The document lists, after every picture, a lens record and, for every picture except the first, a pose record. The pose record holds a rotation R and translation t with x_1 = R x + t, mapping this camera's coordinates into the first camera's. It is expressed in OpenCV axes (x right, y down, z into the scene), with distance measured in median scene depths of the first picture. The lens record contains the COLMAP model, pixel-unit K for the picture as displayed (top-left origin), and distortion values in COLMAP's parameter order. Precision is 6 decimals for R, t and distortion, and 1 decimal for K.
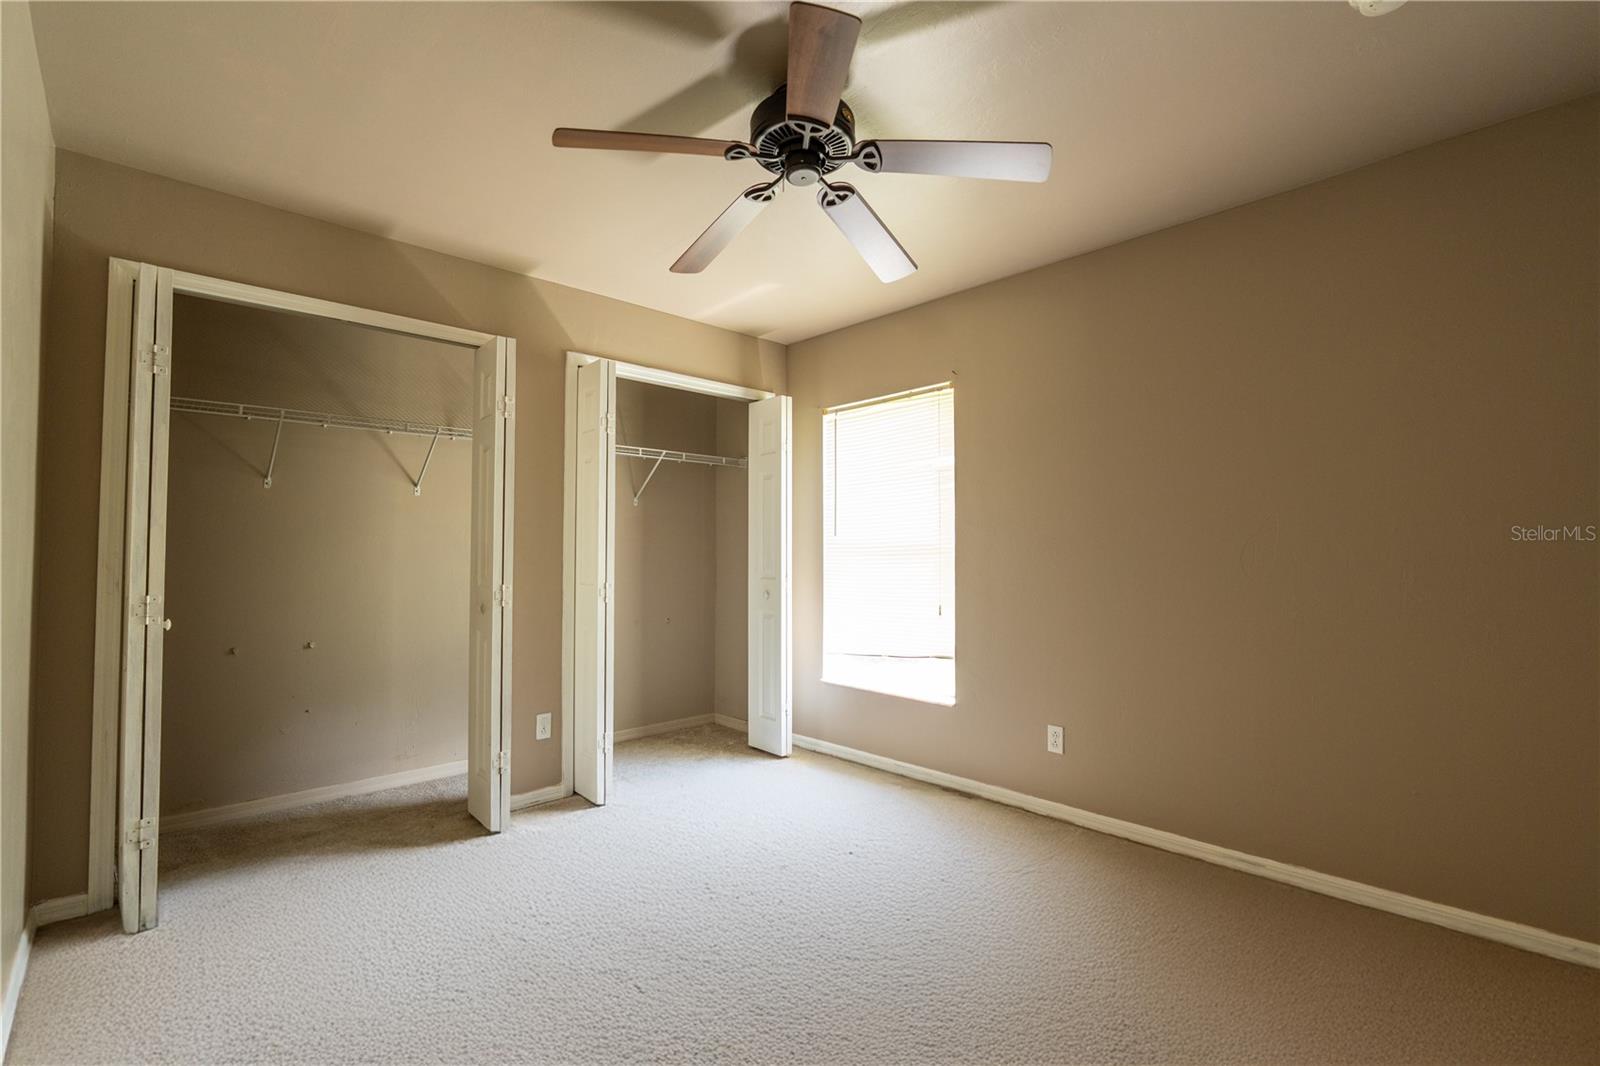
lens RADIAL K [[711.3, 0, 799.6], [0, 711.3, 532.9], [0, 0, 1]] dist [-0.005852, 0.002015]
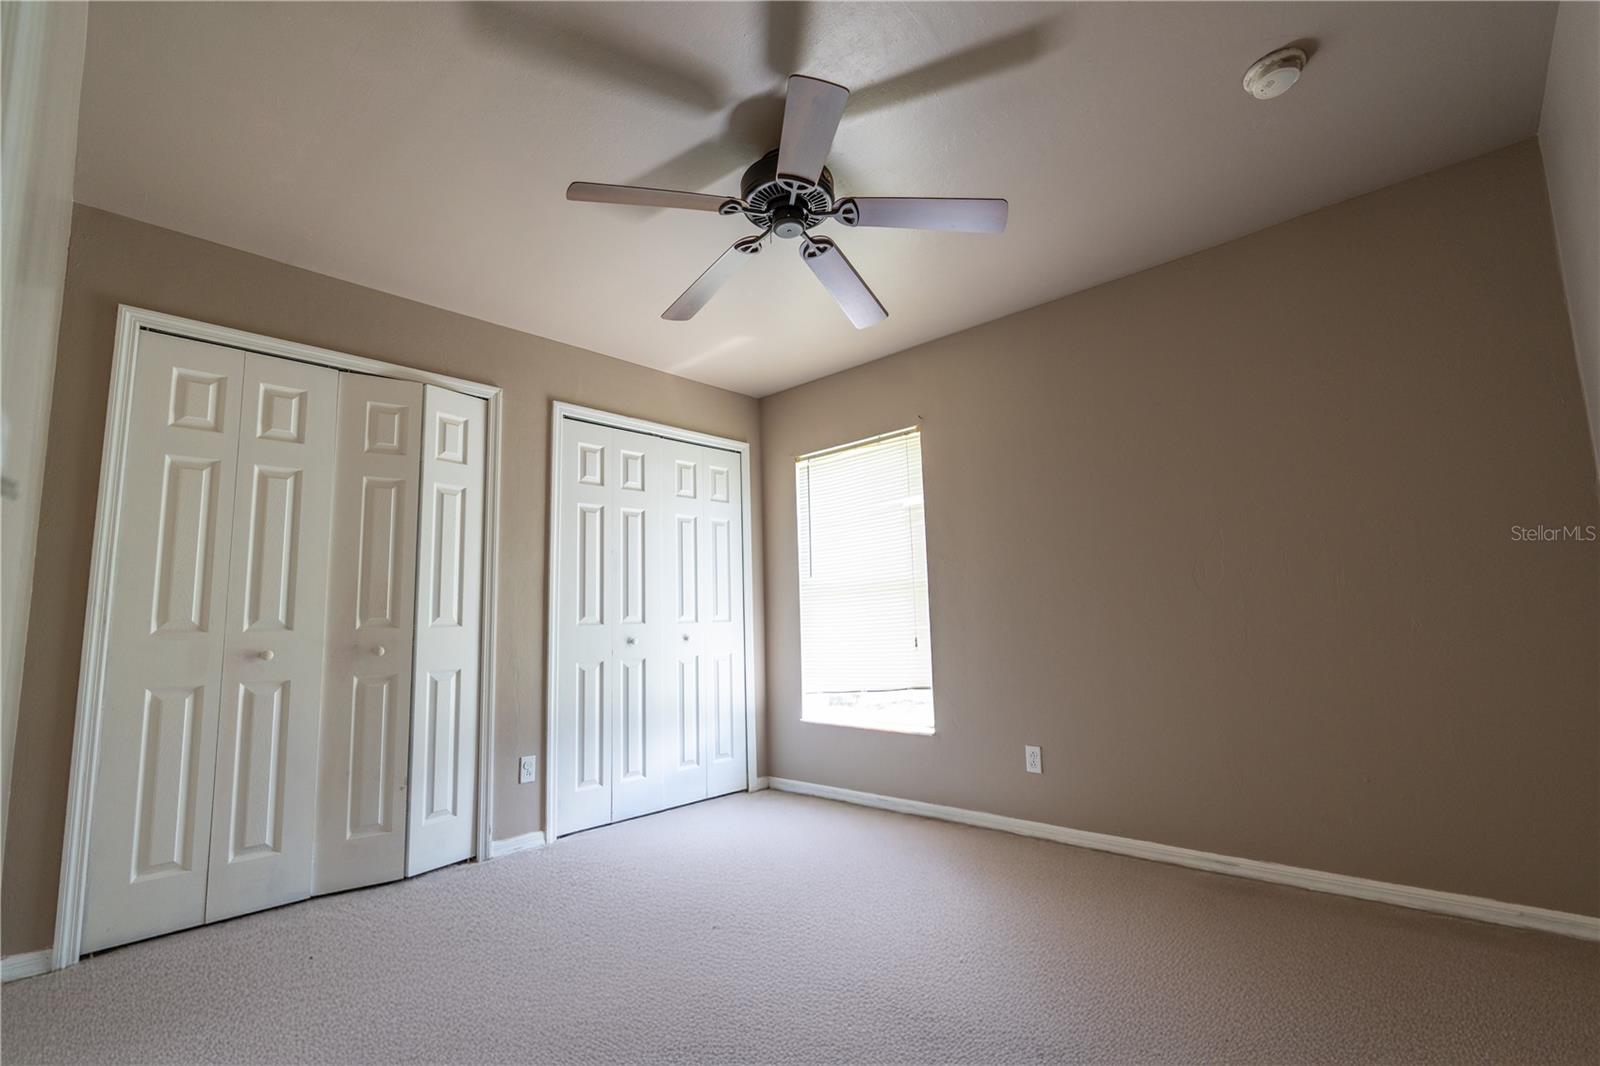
lens RADIAL K [[711.3, 0, 800.5], [0, 711.3, 532.2], [0, 0, 1]] dist [-0.005852, 0.002015]
pose [[0.997929, -0.020149, 0.061094, -0.036056], [0.026103, 0.994816, -0.098284, 0.054644], [-0.058797, 0.099675, 0.993281, -0.042822]]
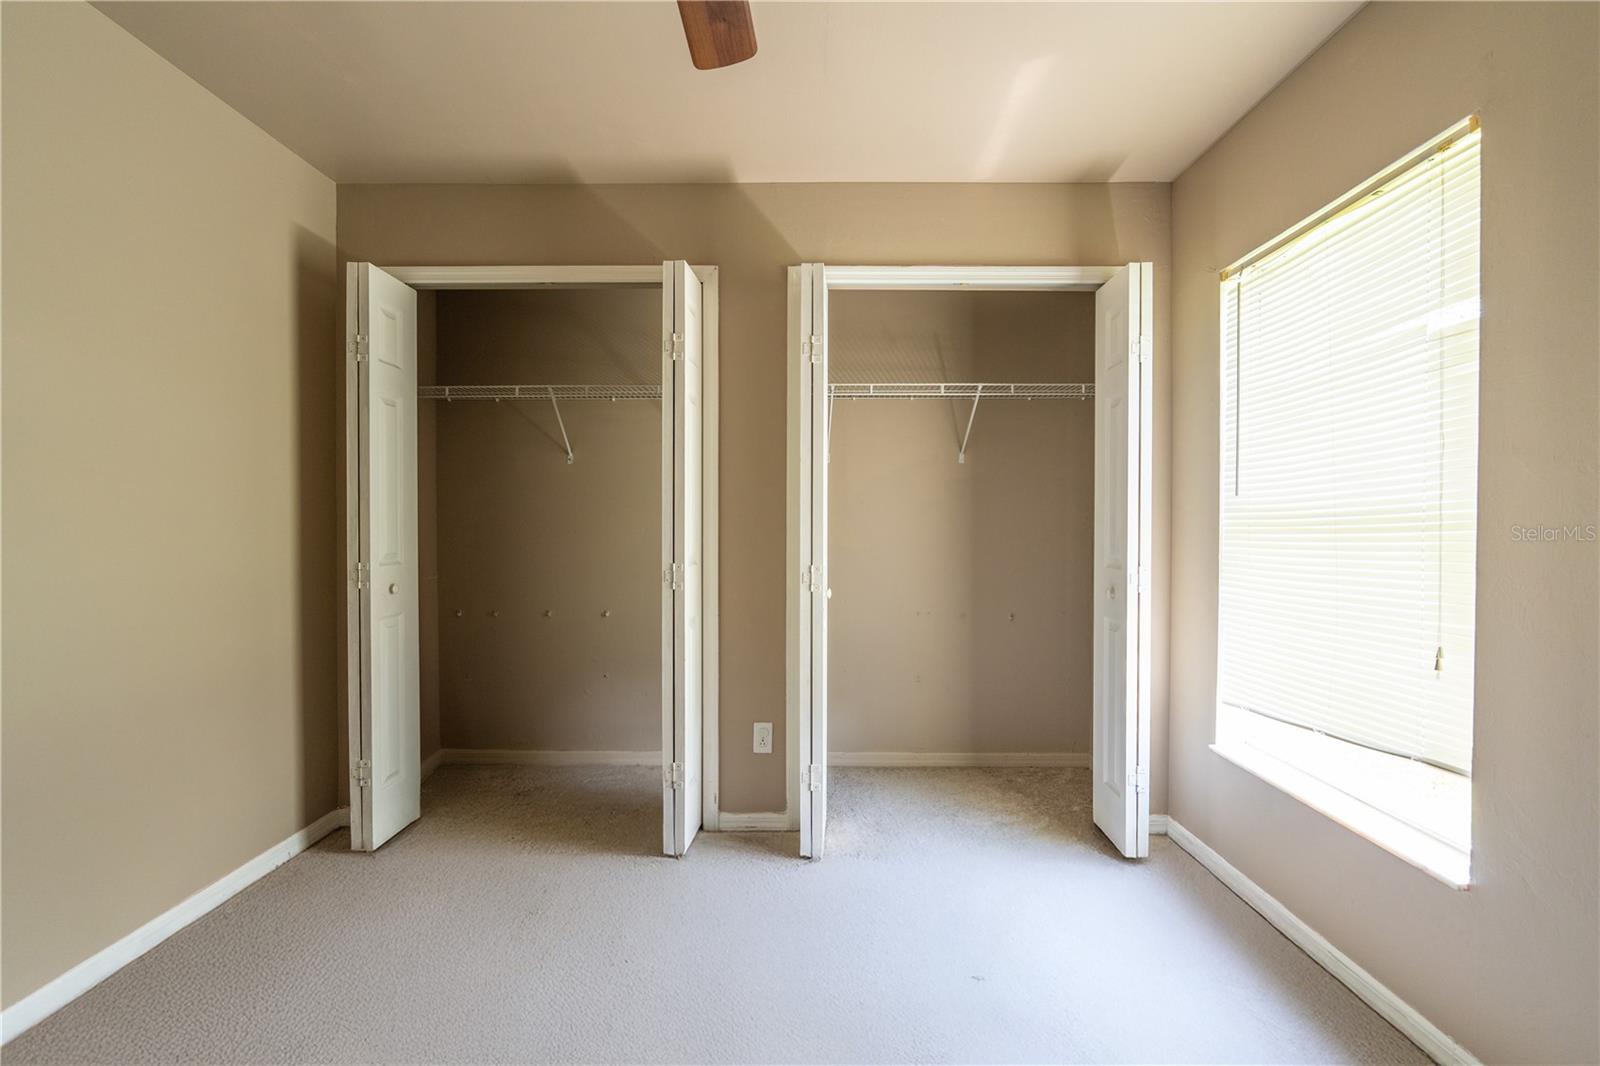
lens RADIAL K [[711.3, 0, 801.8], [0, 711.3, 531.2], [0, 0, 1]] dist [-0.005852, 0.002015]
pose [[0.721778, 0.008767, -0.692069, 0.253656], [0.017258, 0.999381, 0.030659, 0.012287], [0.691910, -0.034073, 0.721180, 0.488816]]
